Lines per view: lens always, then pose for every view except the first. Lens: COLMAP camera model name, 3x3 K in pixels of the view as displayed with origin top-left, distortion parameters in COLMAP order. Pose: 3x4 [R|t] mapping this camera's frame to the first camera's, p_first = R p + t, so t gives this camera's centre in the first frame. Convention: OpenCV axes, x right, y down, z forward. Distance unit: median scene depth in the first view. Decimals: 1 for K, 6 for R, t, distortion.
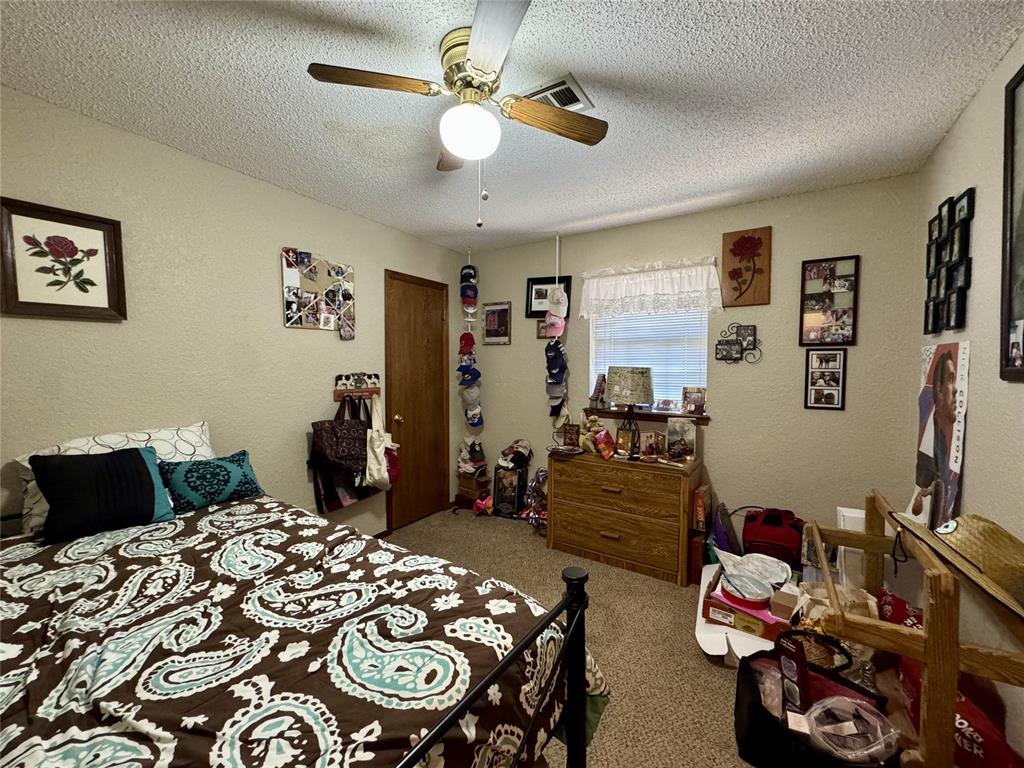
lens RADIAL K [[408.4, 0, 510.8], [0, 408.4, 384.3], [0, 0, 1]] dist [-0.004214, 0.000103]
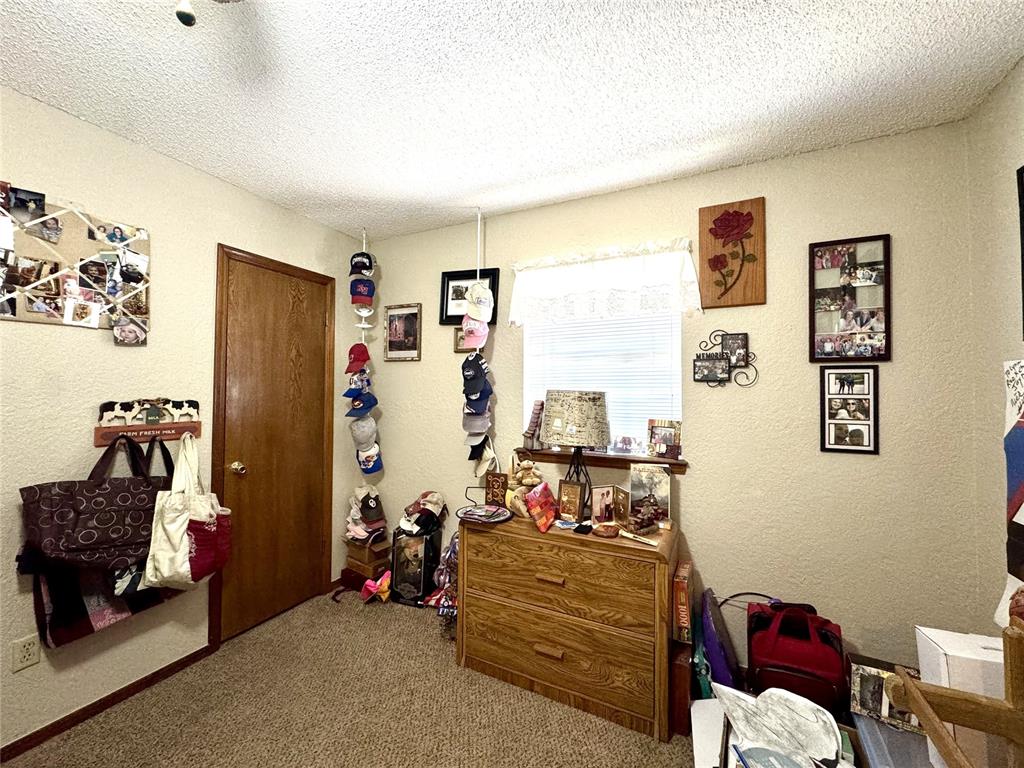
lens RADIAL K [[408.4, 0, 510.8], [0, 408.4, 384.3], [0, 0, 1]] dist [-0.004214, 0.000103]
pose [[0.993298, 0.006149, 0.115420, 0.103200], [0.001068, 0.998053, -0.062364, -0.011173], [-0.115579, 0.062069, 0.991357, 0.332469]]
